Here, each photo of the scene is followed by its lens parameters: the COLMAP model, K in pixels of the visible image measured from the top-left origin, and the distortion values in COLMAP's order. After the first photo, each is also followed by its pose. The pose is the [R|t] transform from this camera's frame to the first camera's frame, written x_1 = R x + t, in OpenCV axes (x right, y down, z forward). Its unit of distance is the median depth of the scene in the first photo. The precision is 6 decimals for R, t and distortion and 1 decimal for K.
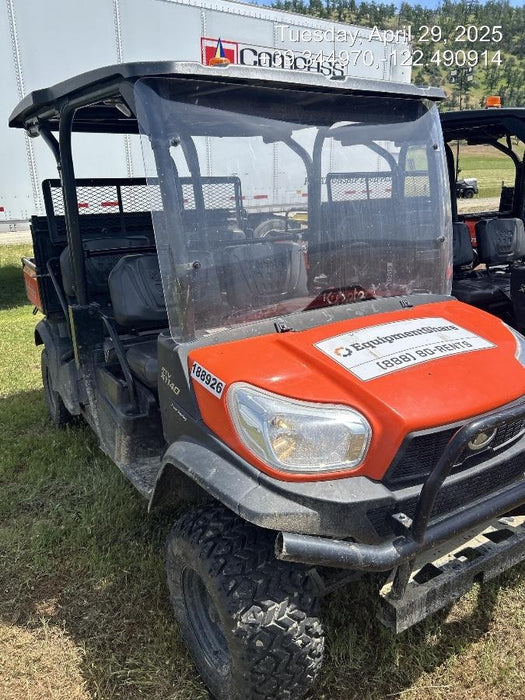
lens RADIAL K [[529.4, 0, 261.0], [0, 529.4, 337.4], [0, 0, 1]] dist [0.044315, -0.000687]
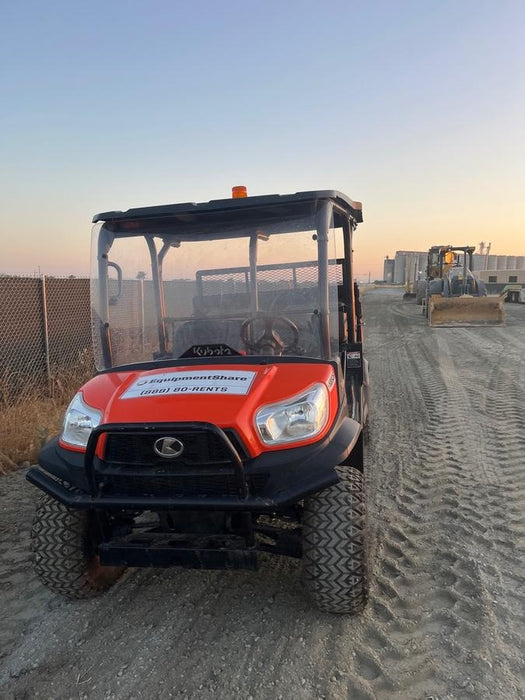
lens RADIAL K [[526.8, 0, 262.5], [0, 526.8, 350.0], [0, 0, 1]] dist [0.083563, -0.131846]
pose [[0.734006, 0.061735, -0.676332, 1.426401], [-0.132938, 0.989656, -0.053939, -0.029279], [0.666005, 0.129502, 0.734620, 0.091903]]
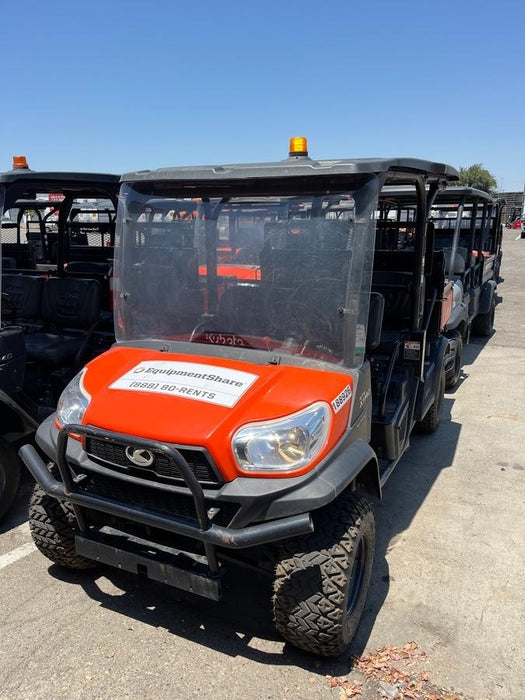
lens RADIAL K [[526.8, 0, 262.5], [0, 526.8, 350.0], [0, 0, 1]] dist [0.083563, -0.131846]
pose [[0.555556, 0.235820, -0.797338, 1.450647], [-0.232004, 0.964817, 0.123701, -0.275249], [0.798456, 0.116262, 0.590721, 0.409263]]
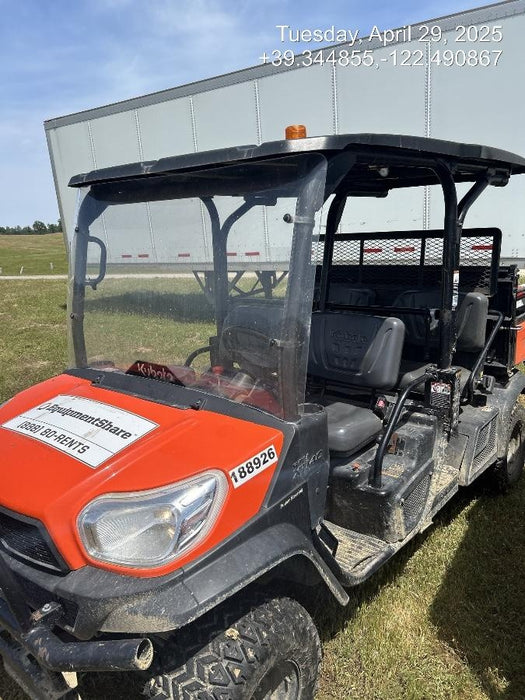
lens RADIAL K [[517.3, 0, 260.5], [0, 517.3, 360.3], [0, 0, 1]] dist [0.063209, -0.139982]
pose [[0.325898, 0.238000, -0.914957, 1.341785], [-0.231960, 0.958341, 0.166664, -0.373749], [0.916507, 0.157918, 0.367528, 0.986027]]
